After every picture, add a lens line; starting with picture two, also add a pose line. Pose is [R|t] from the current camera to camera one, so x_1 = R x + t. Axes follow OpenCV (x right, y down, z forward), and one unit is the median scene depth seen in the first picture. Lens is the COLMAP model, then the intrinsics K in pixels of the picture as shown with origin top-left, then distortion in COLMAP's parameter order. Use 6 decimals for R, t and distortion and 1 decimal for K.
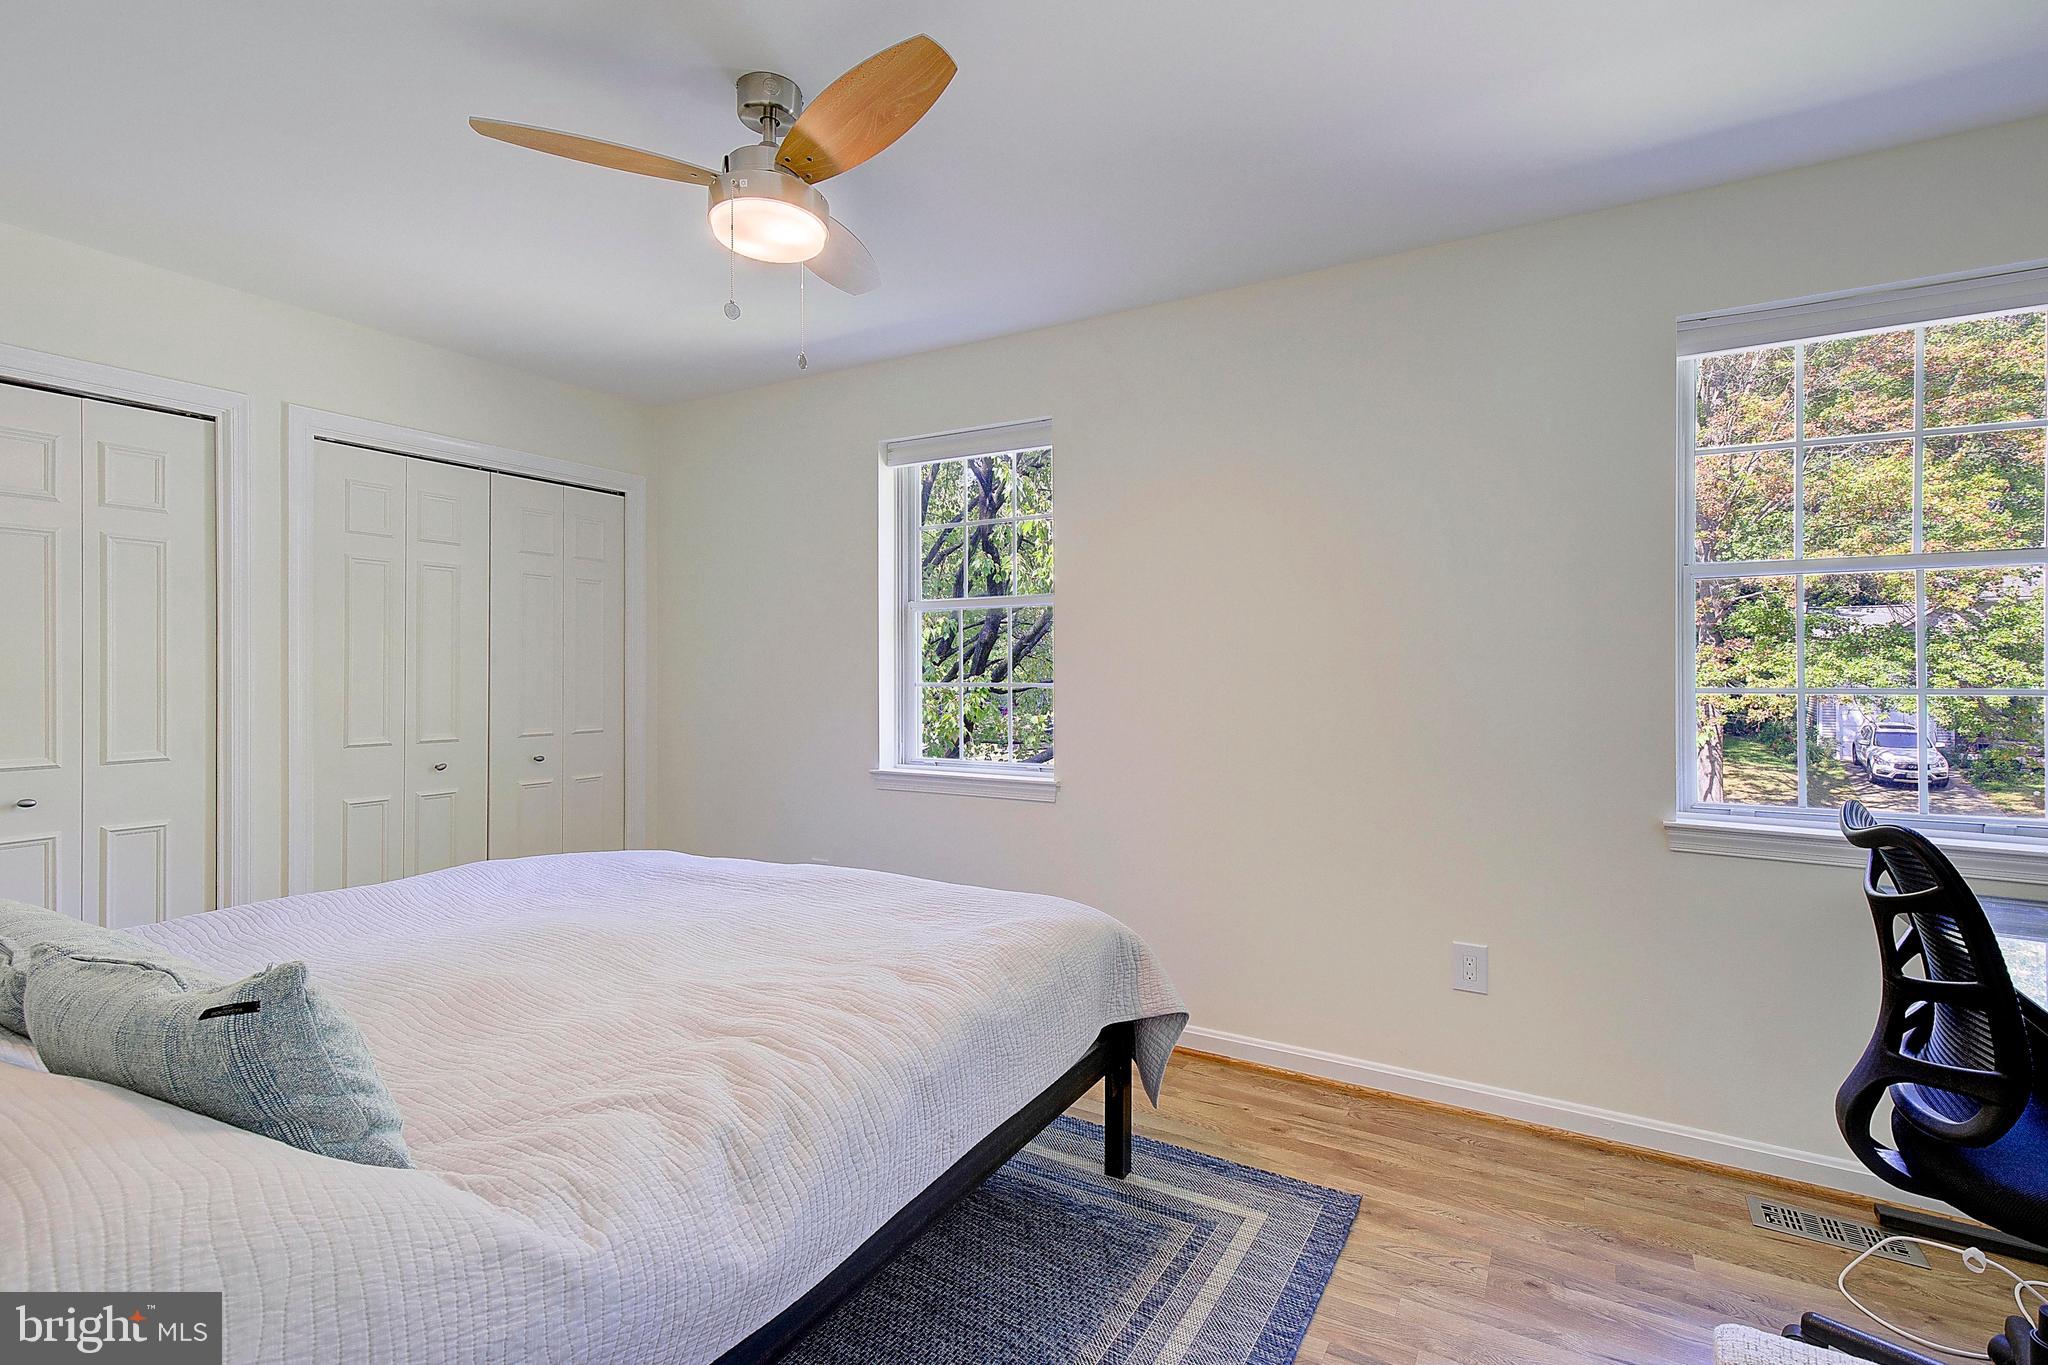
lens RADIAL K [[946.0, 0, 1034.7], [0, 946.0, 675.3], [0, 0, 1]] dist [0.003739, 0.001030]
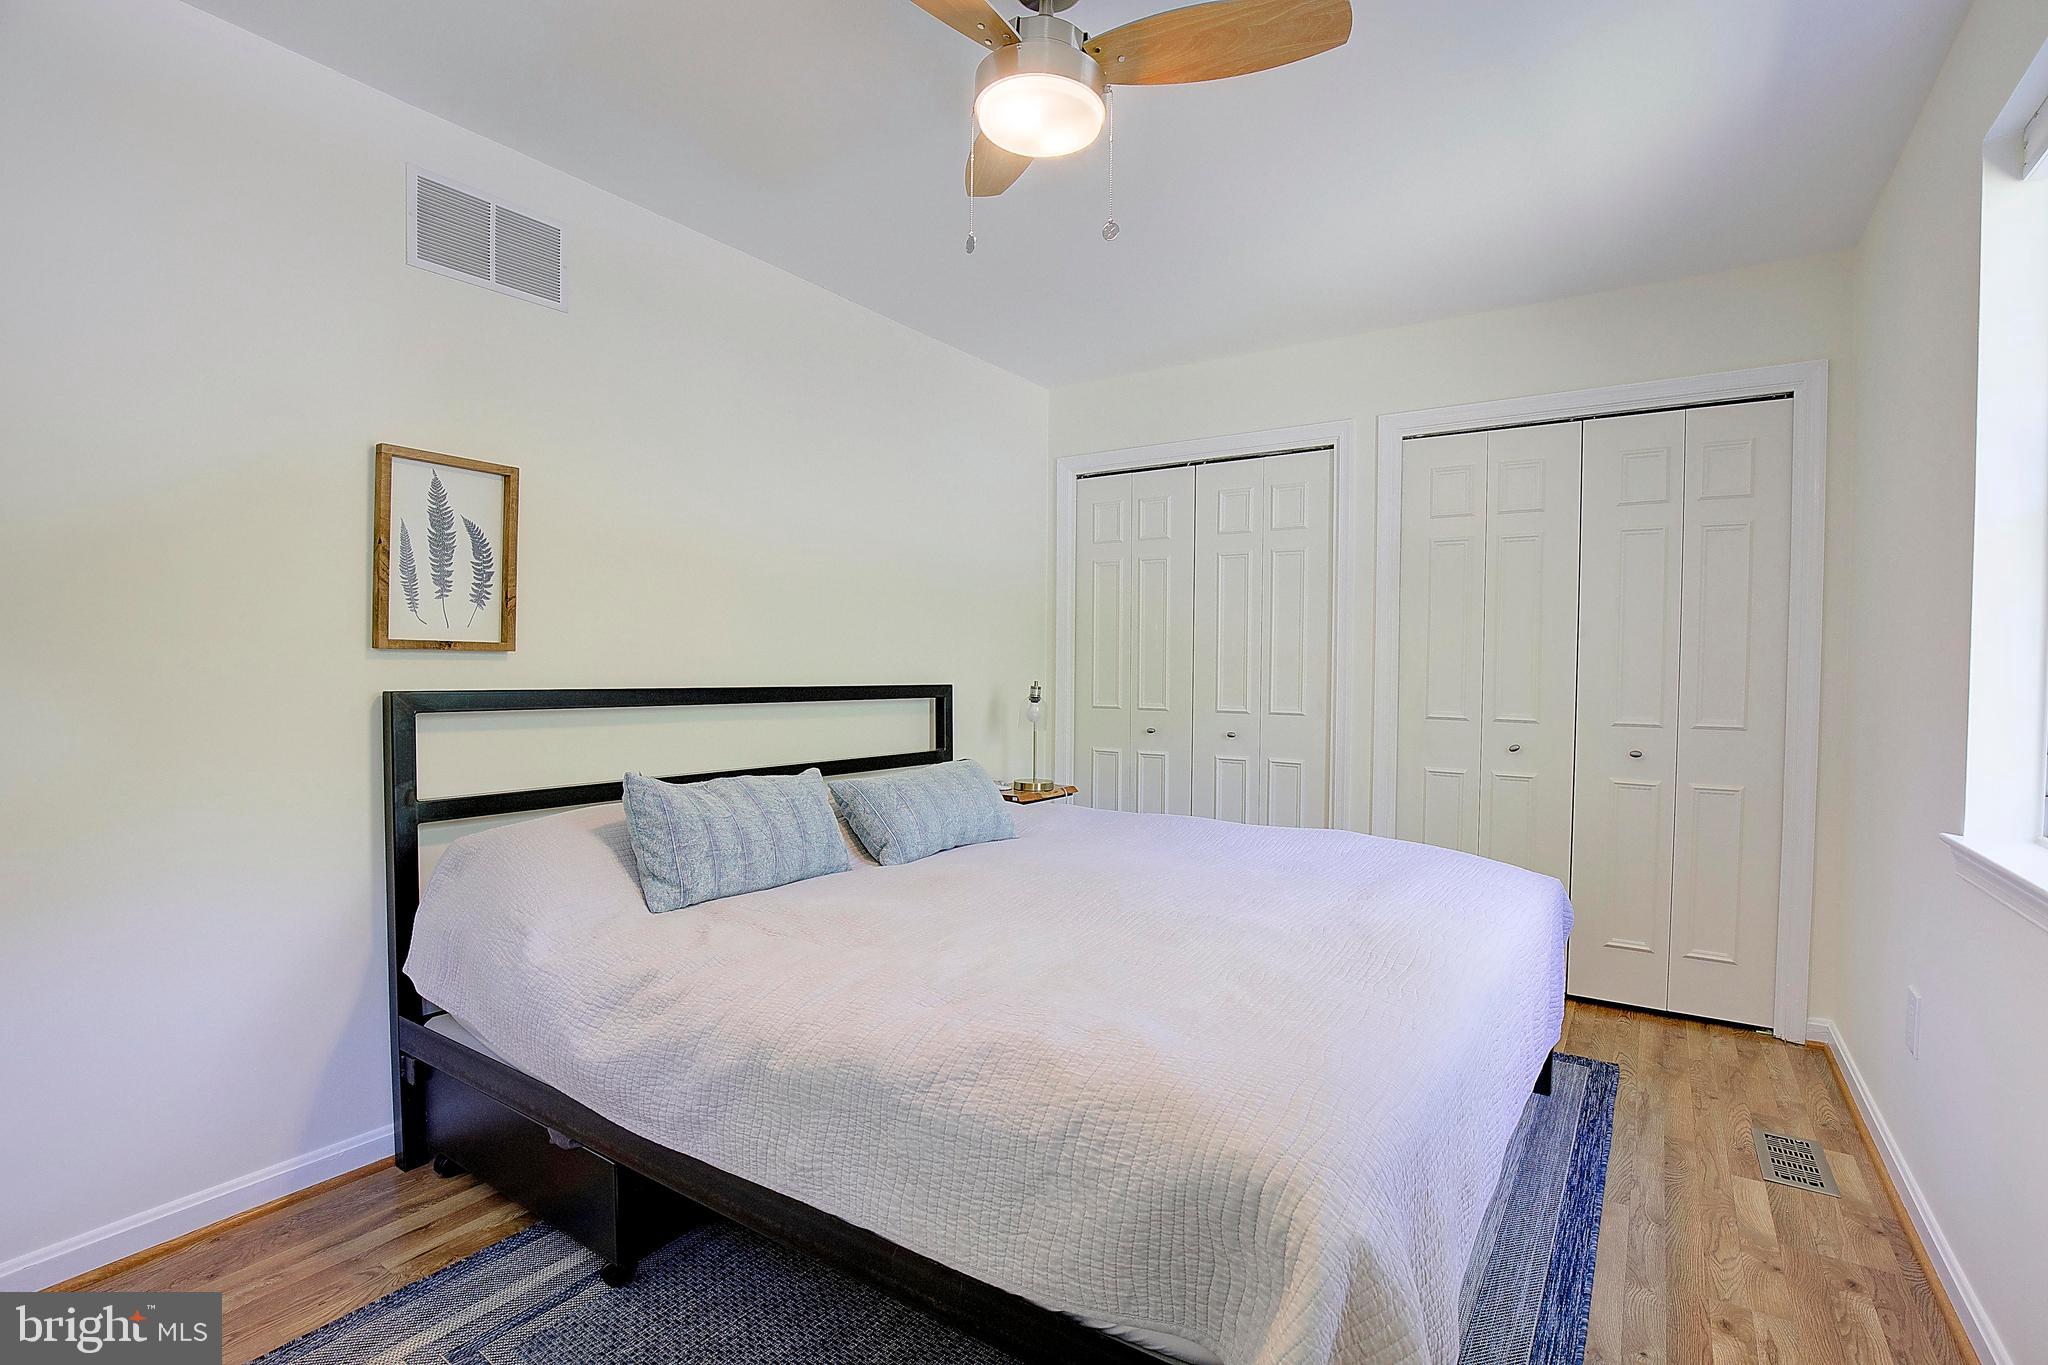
lens RADIAL K [[946.0, 0, 1034.7], [0, 946.0, 675.3], [0, 0, 1]] dist [0.003739, 0.001030]
pose [[-0.046552, 0.029500, -0.998480, 0.392527], [-0.005731, 0.999540, 0.029798, -0.002532], [0.998899, 0.007109, -0.046362, 0.628561]]
